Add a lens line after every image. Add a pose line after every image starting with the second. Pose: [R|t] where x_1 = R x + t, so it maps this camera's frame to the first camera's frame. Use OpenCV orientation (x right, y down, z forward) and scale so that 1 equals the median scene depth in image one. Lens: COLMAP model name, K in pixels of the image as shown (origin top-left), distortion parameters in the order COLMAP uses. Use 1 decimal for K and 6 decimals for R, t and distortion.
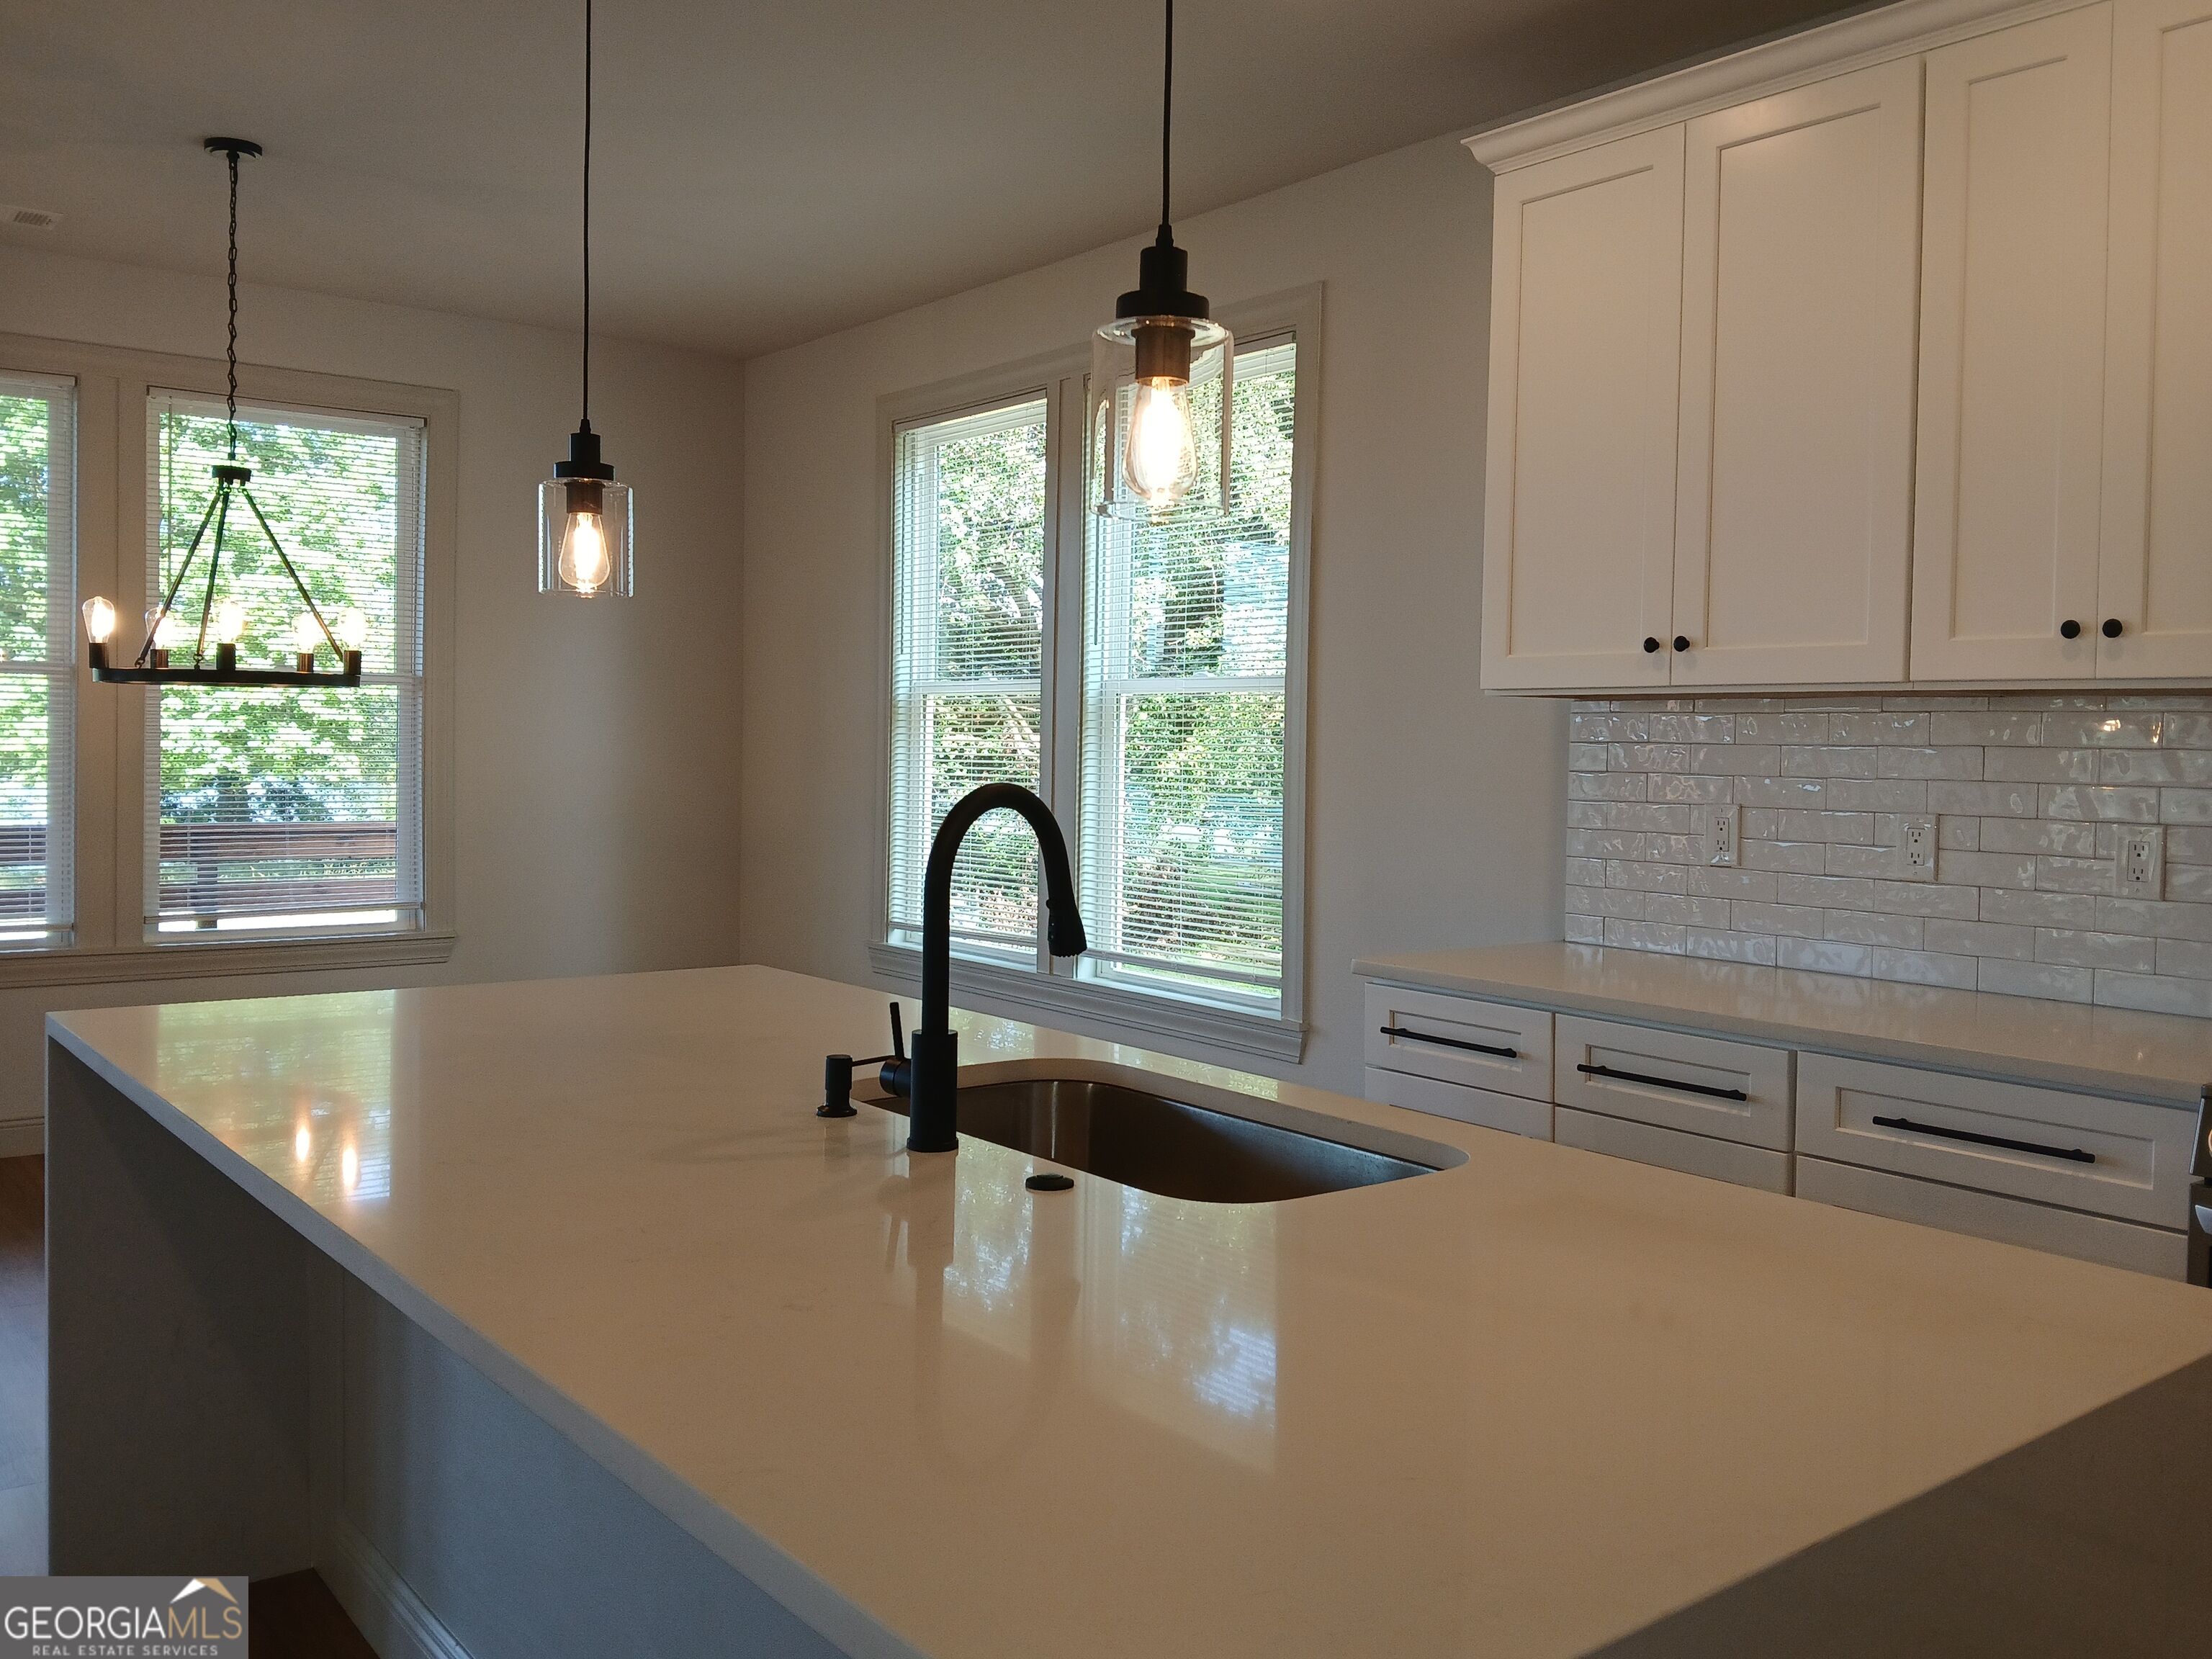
lens RADIAL K [[1853.6, 0, 1107.3], [0, 1853.6, 814.7], [0, 0, 1]] dist [0.005596, -0.053487]
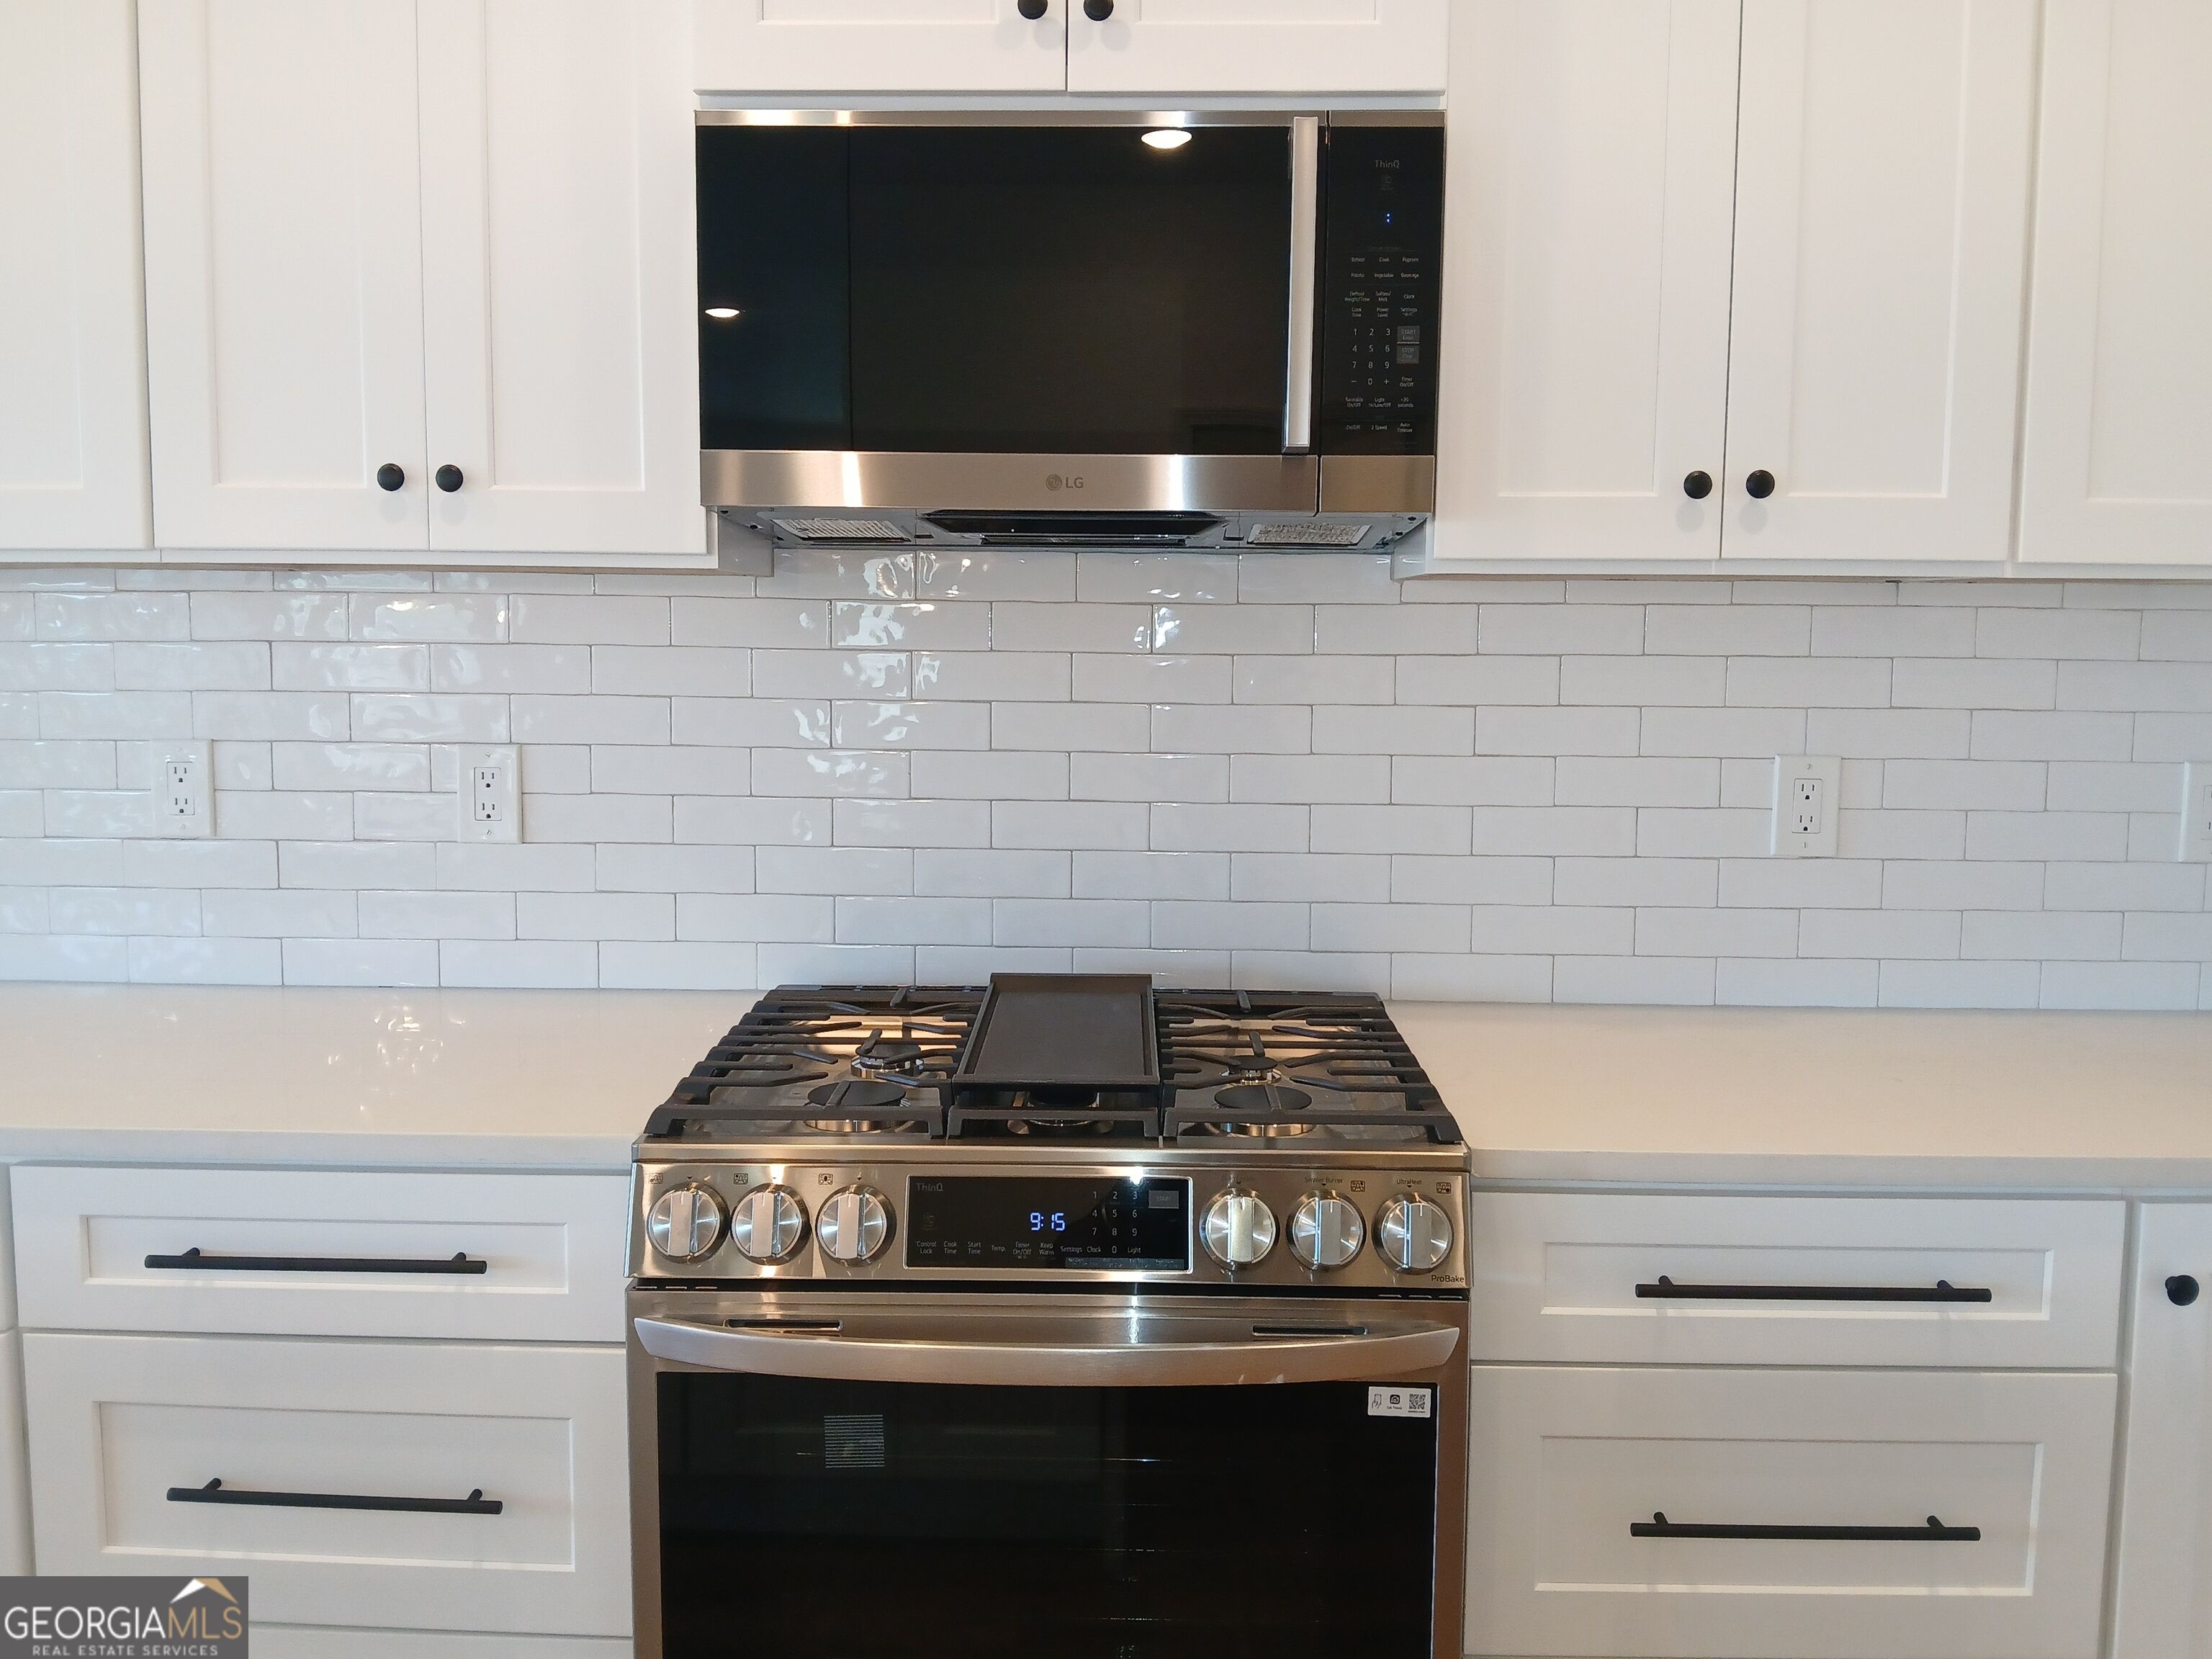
lens RADIAL K [[1853.6, 0, 1097.7], [0, 1853.6, 808.6], [0, 0, 1]] dist [0.005596, -0.053487]
pose [[0.642530, -0.081803, 0.761881, 0.141784], [0.030886, 0.996242, 0.080919, -0.023153], [-0.765638, -0.028461, 0.642642, 0.322416]]
